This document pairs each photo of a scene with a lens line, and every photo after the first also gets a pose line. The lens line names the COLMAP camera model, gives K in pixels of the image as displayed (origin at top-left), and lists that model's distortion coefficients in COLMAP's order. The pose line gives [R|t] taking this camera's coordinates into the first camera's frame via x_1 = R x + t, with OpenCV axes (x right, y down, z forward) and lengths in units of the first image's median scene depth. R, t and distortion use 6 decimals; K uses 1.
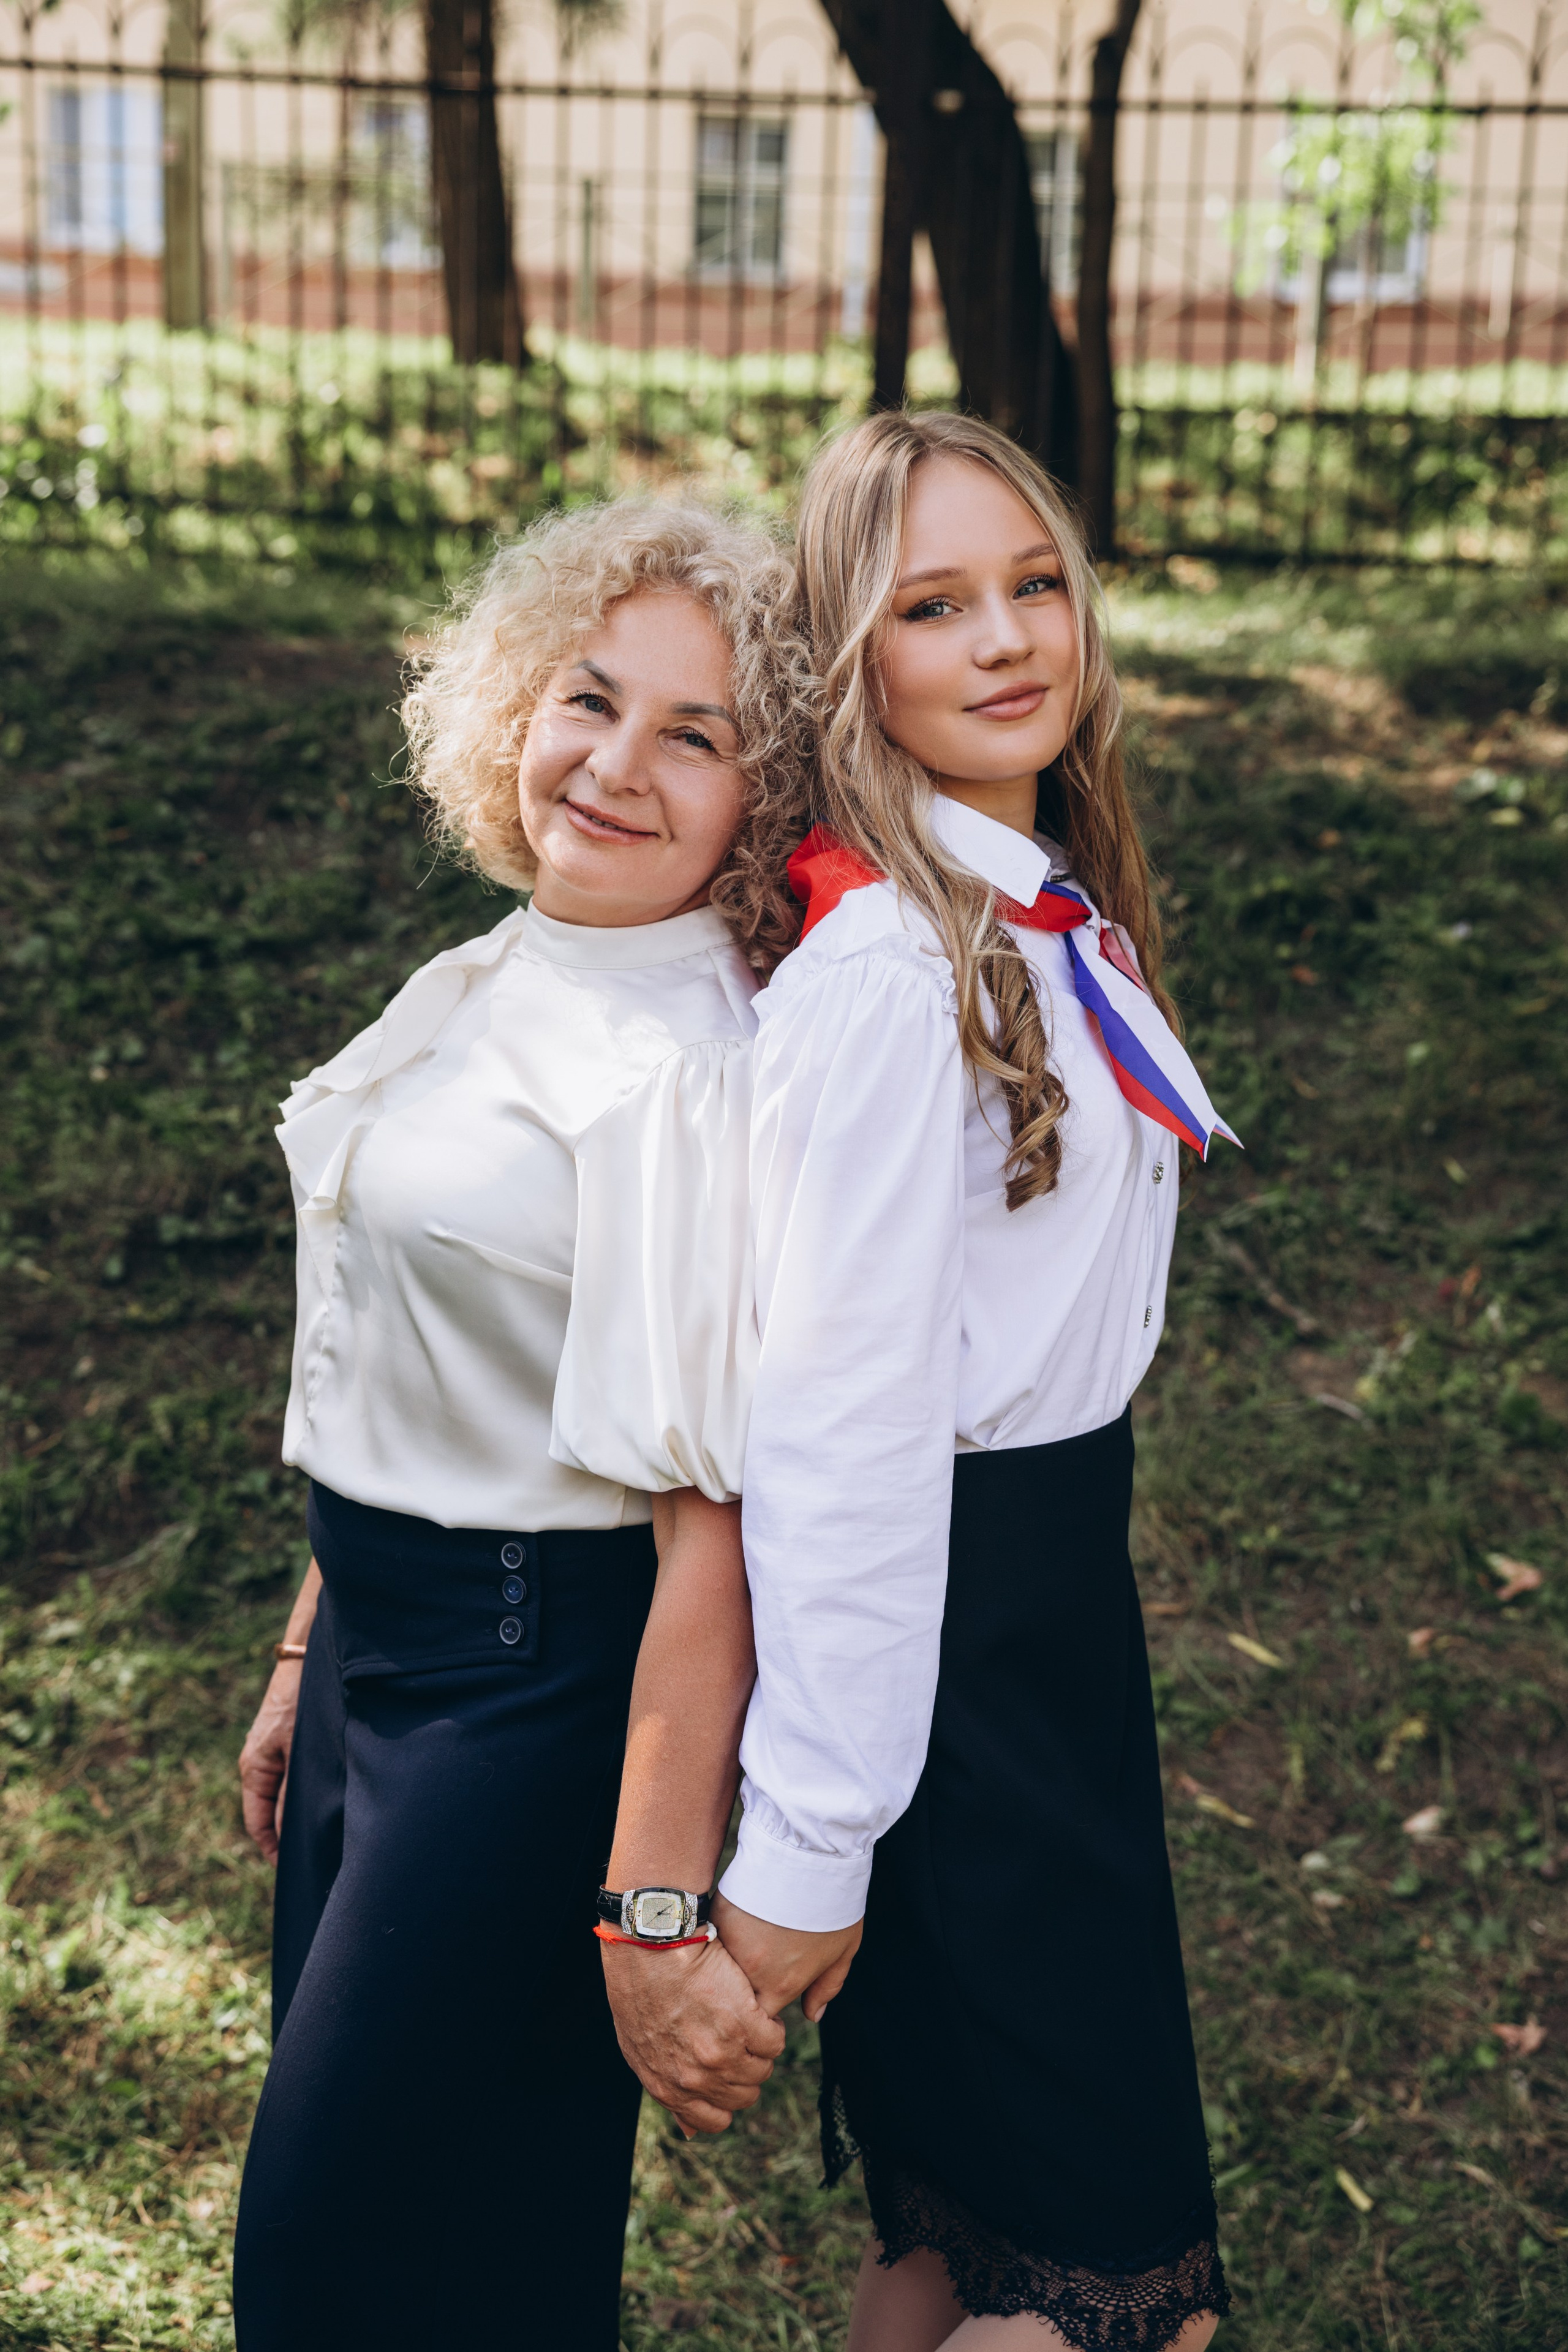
lens RADIAL K [[3132.2, 0, 784.0], [0, 3132.2, 1176.0], [0, 0, 1]] dist [0.391530, -0.782777]
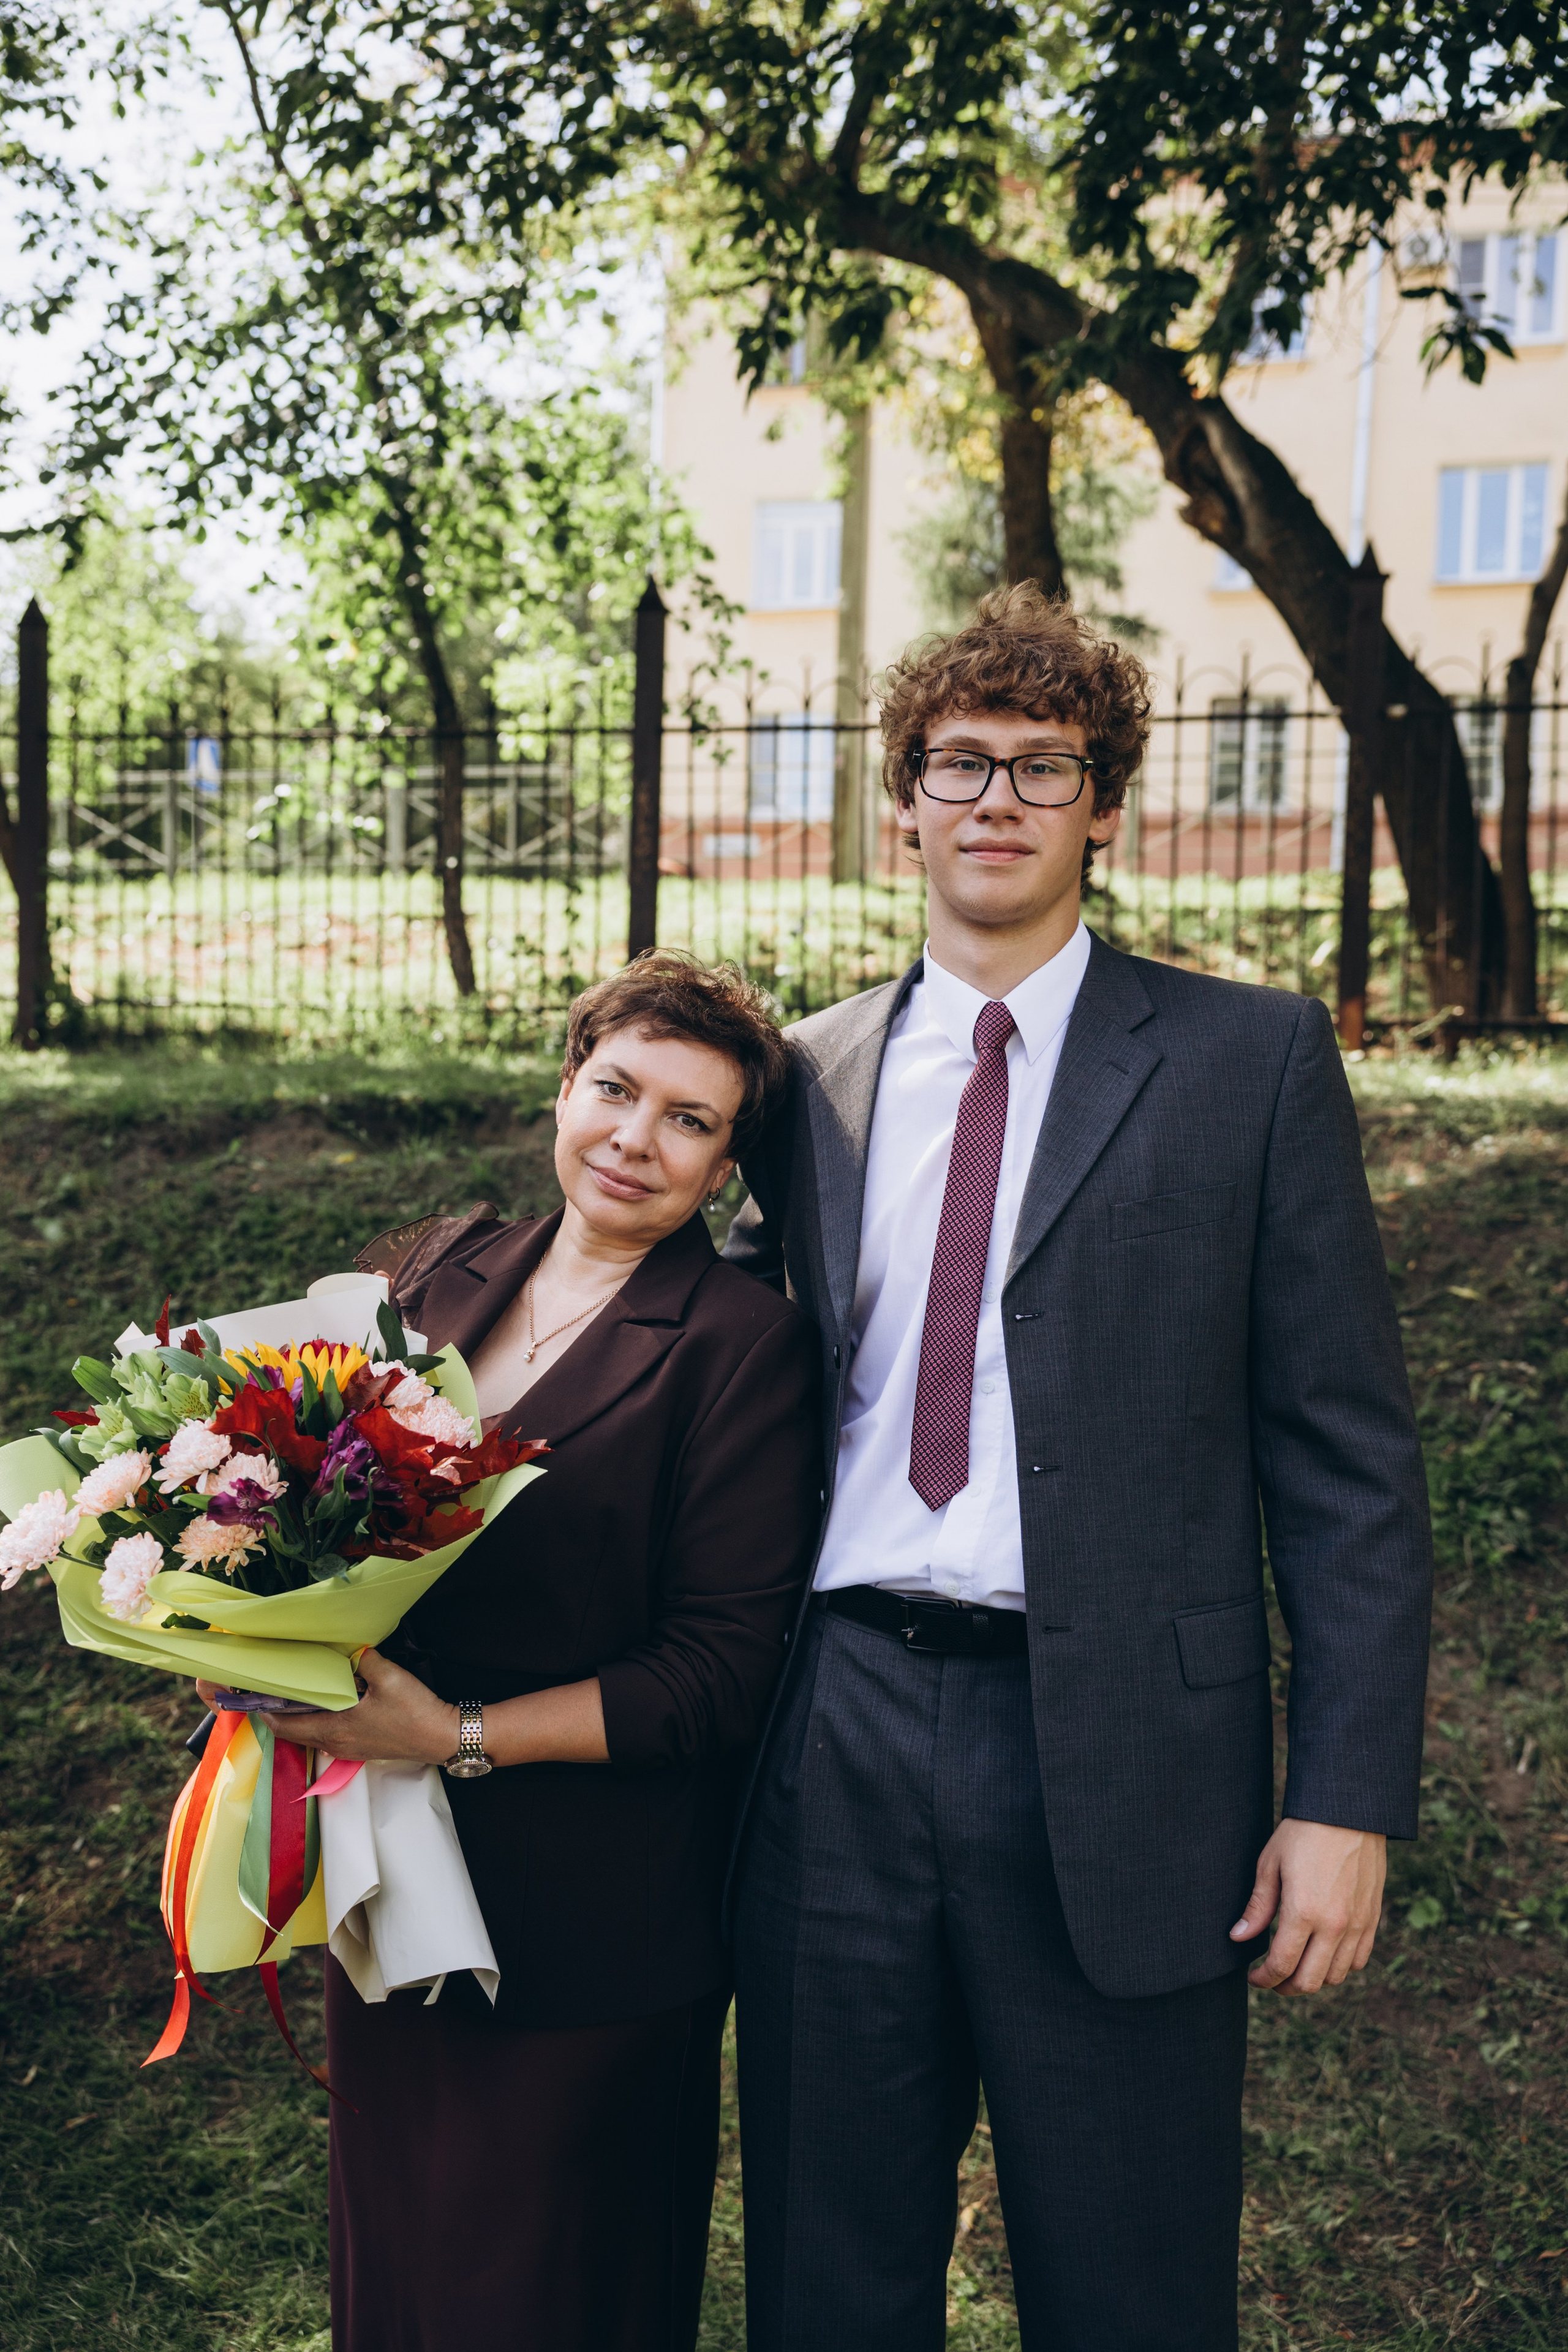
lens RADIAL K [[2446.2, 0, 771.4], [0, 2446.2, 1181.6], [0, 0, 1]] dist [0.179425, -0.226866]
pose [[0.978169, -0.013261, -0.207390, 0.011918], [-0.011915, 0.992742, -0.119675, -0.006099], [0.207471, 0.119533, 0.970911, -0.100859]]
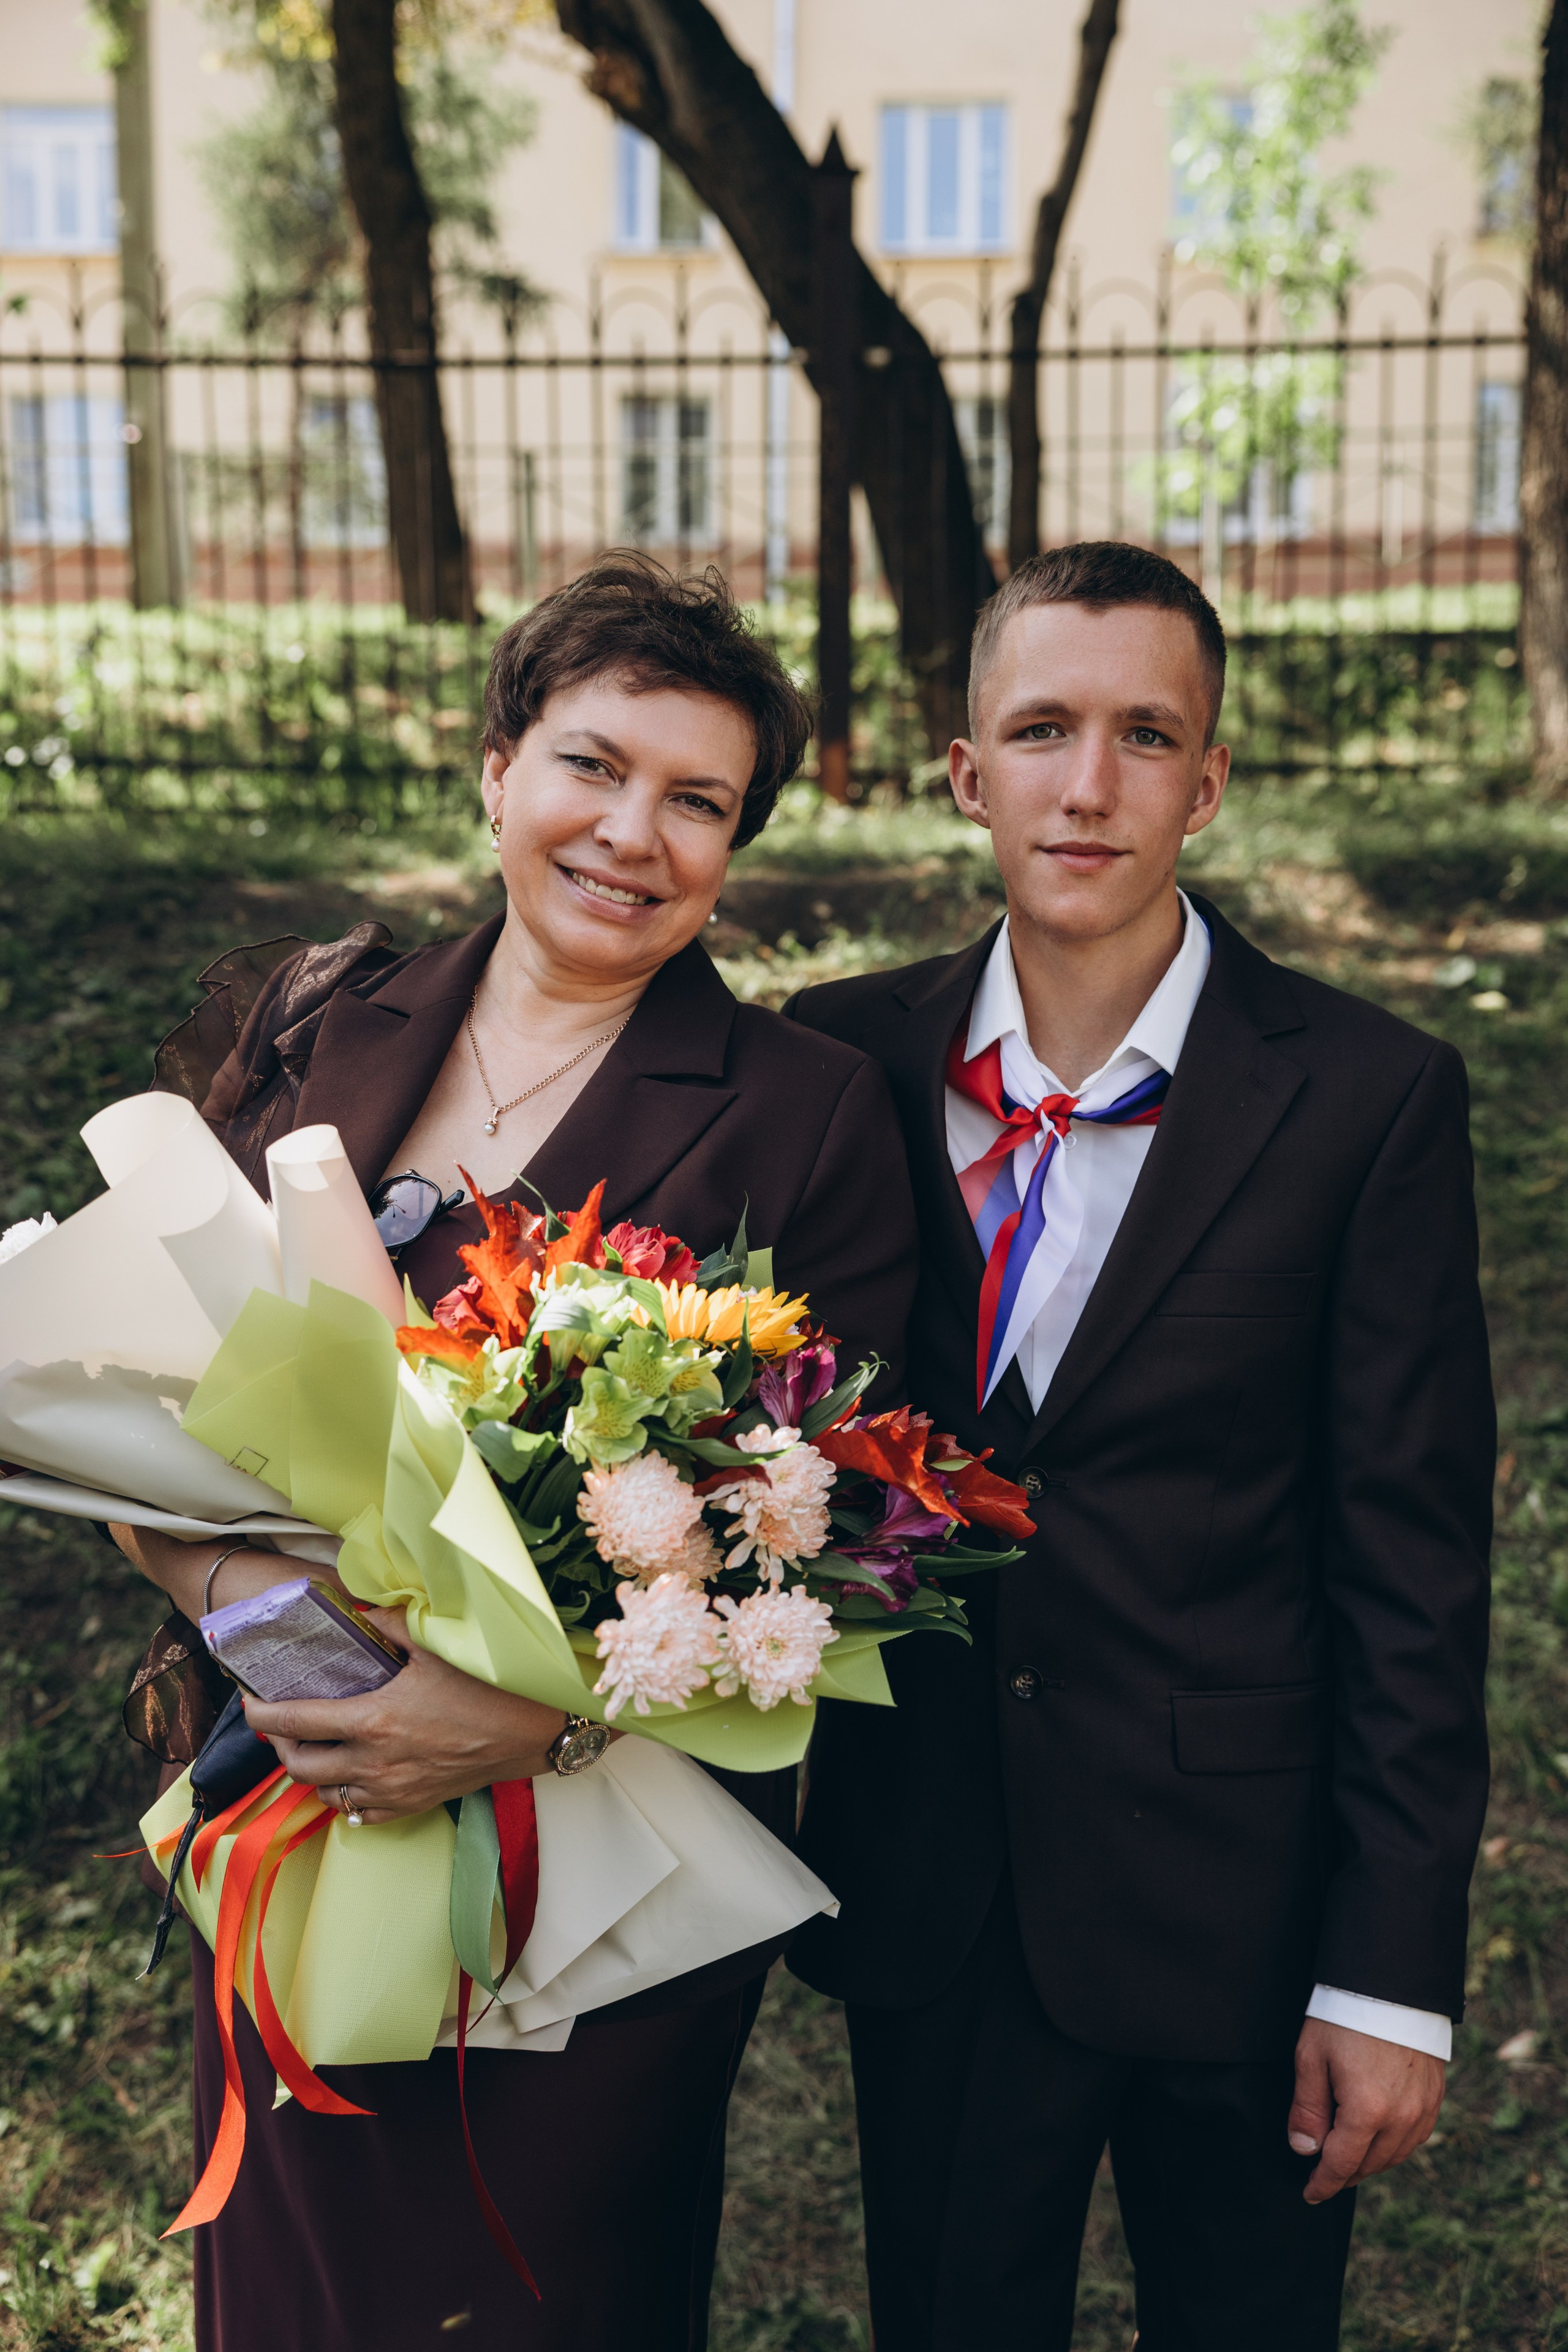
lens RADIAL K [[2981.6, 0, 784.3], [0, 2981.6, 1190.2], [0, 0, 1]] dist [0.295585, -0.463164]
pose [[0.998767, -0.046351, 0.017785, -0.017086], [0.047376, 0.996927, -0.062379, -0.004296], [-0.014839, 0.063145, 0.997894, 0.059273]]
